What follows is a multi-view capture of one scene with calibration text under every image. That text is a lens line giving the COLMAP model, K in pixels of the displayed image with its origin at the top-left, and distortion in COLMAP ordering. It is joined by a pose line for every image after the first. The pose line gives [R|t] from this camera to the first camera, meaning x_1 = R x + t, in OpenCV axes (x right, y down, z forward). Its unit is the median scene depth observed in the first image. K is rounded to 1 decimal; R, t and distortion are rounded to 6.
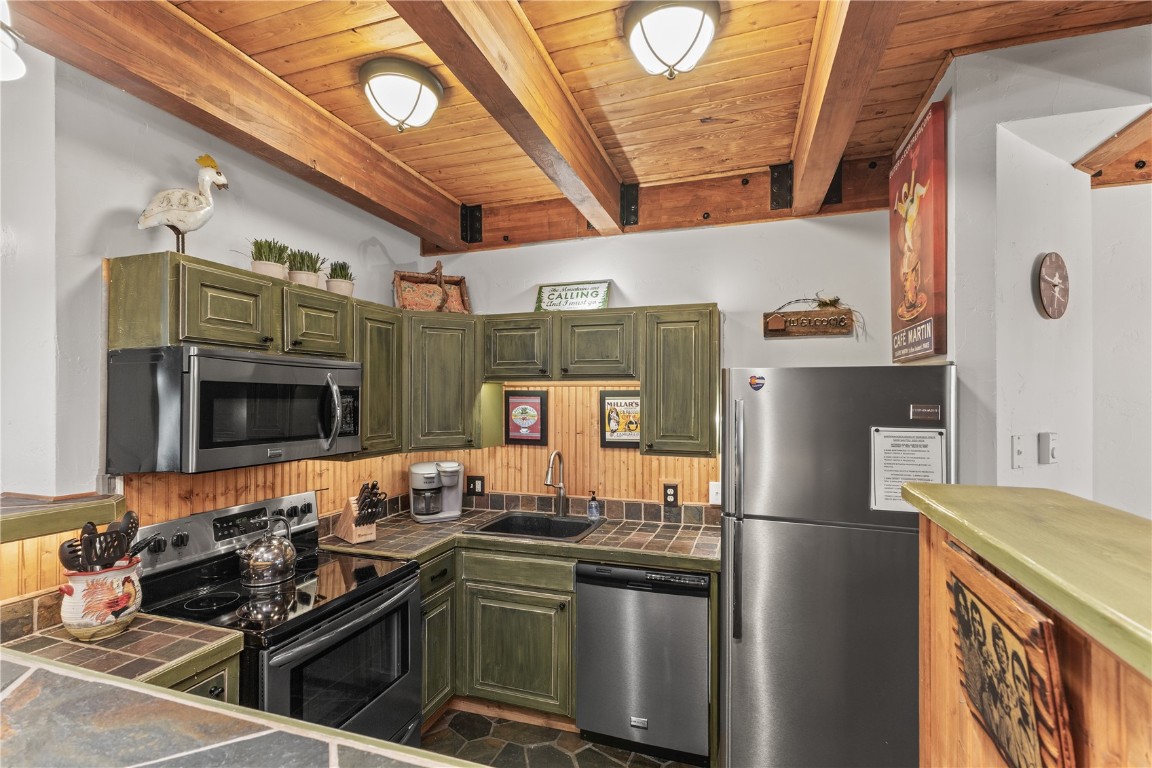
lens RADIAL K [[524.9, 0, 574.3], [0, 524.9, 390.5], [0, 0, 1]] dist [0.010701, -0.000475]
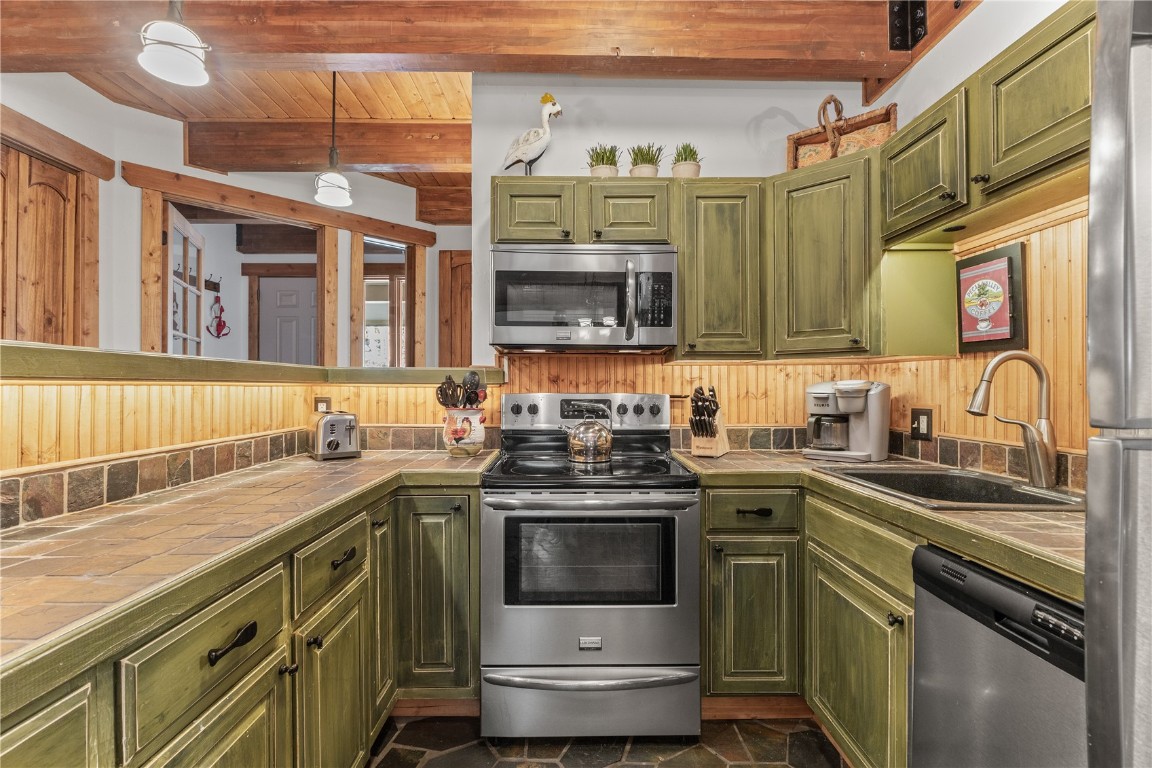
lens RADIAL K [[535.3, 0, 577.1], [0, 535.3, 380.1], [0, 0, 1]] dist [-0.001214, 0.000274]
pose [[0.329868, -0.009287, -0.943981, 0.353373], [0.006851, 0.999949, -0.007443, 0.162430], [0.944002, -0.004012, 0.329915, 0.495414]]
